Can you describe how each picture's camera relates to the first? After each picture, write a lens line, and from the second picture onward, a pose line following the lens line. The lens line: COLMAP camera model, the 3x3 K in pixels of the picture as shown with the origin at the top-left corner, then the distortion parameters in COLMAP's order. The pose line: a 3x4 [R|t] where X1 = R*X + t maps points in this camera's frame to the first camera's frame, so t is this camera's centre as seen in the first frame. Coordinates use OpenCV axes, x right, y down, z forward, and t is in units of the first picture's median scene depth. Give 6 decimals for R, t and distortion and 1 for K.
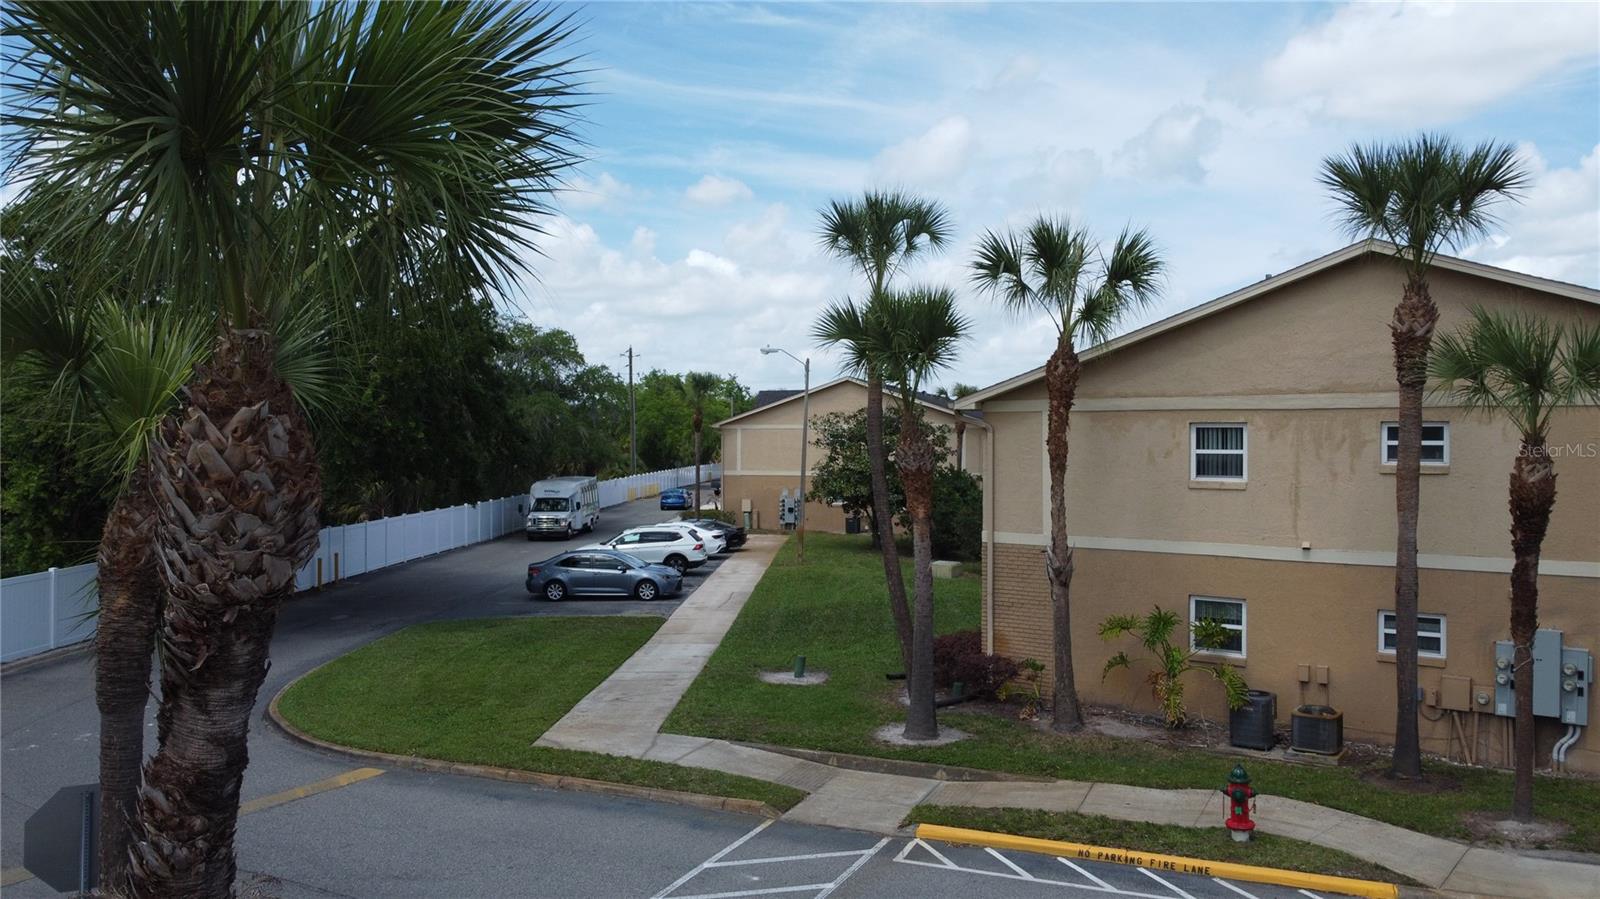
lens RADIAL K [[1230.9, 0, 799.3], [0, 1230.9, 446.4], [0, 0, 1]] dist [0.003836, -0.002565]
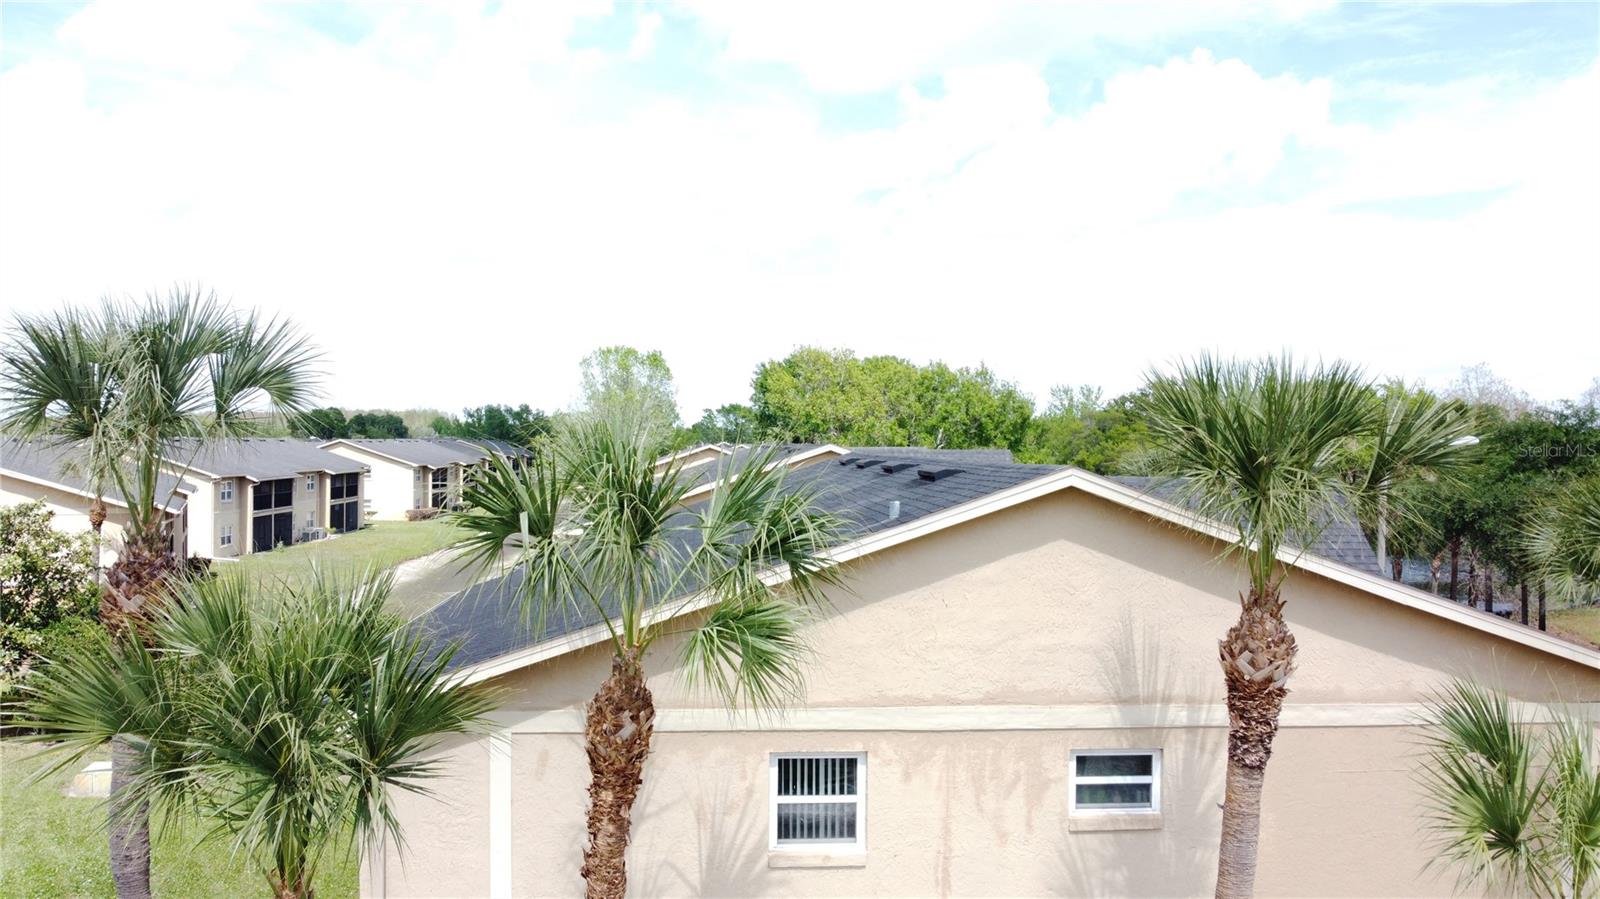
lens RADIAL K [[1230.9, 0, 812.8], [0, 1230.9, 447.4], [0, 0, 1]] dist [0.003836, -0.002565]
pose [[0.762249, -0.000120, 0.647284, -0.033497], [-0.002926, 0.999989, 0.003631, -0.141518], [-0.647278, -0.004662, 0.762240, 0.476619]]
